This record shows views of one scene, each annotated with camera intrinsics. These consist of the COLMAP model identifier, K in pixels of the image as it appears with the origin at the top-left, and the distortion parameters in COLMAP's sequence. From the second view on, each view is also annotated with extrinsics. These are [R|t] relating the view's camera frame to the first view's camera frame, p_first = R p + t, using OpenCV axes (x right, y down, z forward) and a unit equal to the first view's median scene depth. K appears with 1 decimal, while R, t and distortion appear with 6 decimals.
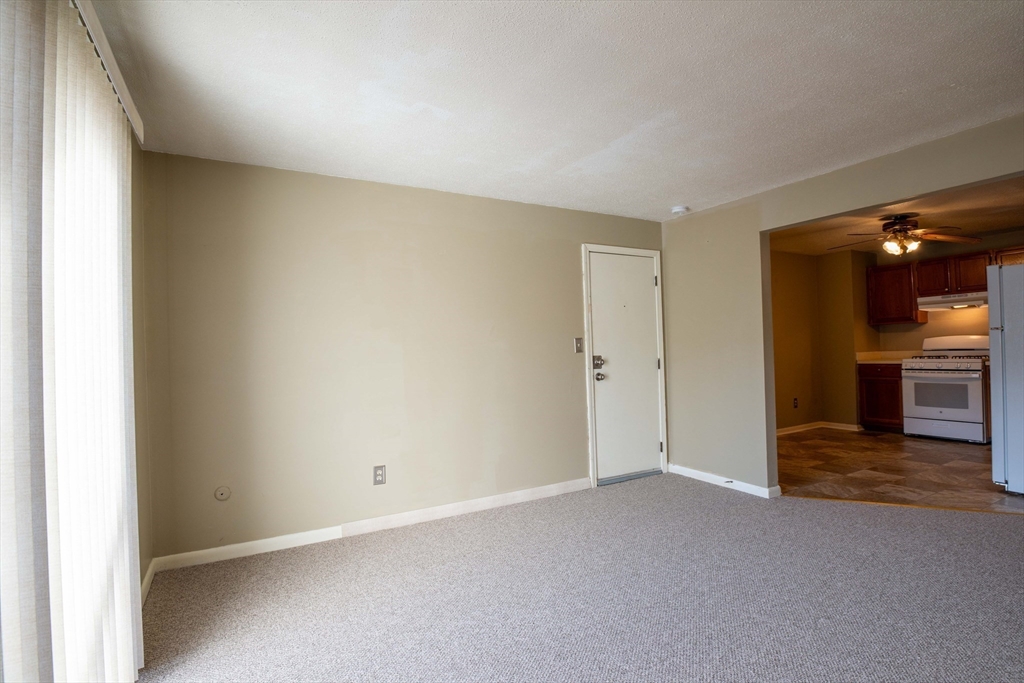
lens RADIAL K [[498.7, 0, 511.9], [0, 498.7, 340.7], [0, 0, 1]] dist [-0.001978, -0.000338]
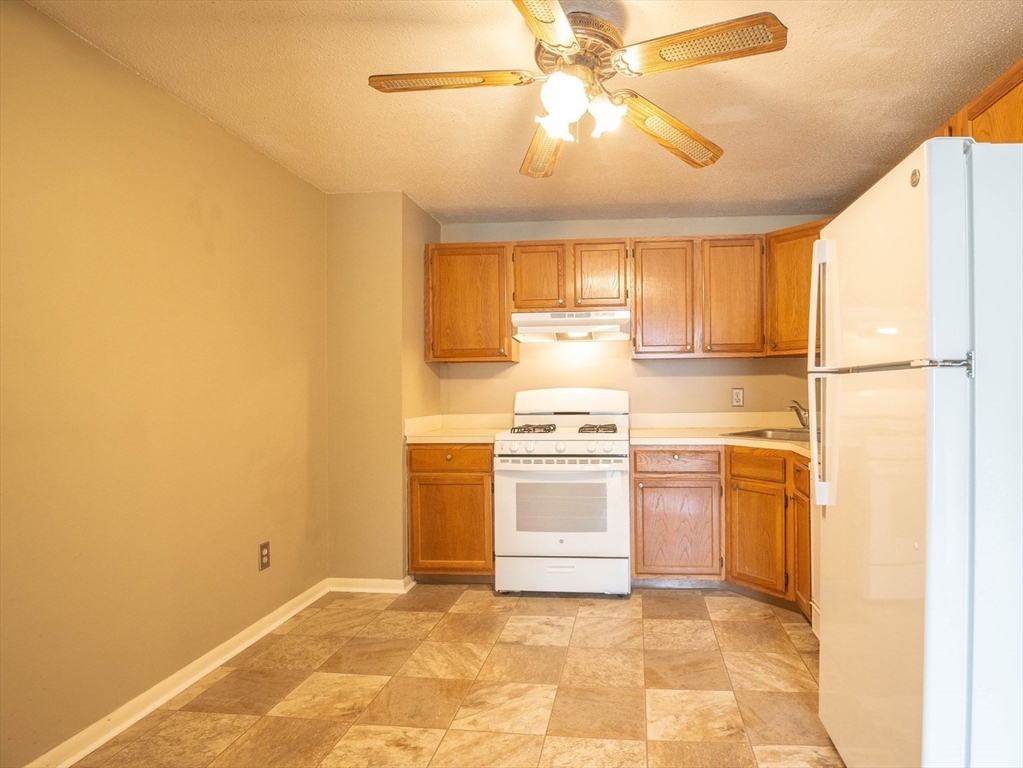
lens RADIAL K [[512.2, 0, 508.9], [0, 512.2, 381.9], [0, 0, 1]] dist [-0.004969, -0.000146]
pose [[0.529827, 0.037275, 0.847286, 0.369049], [-0.029237, 0.999243, -0.025677, -0.001177], [-0.847601, -0.011168, 0.530516, 0.727779]]
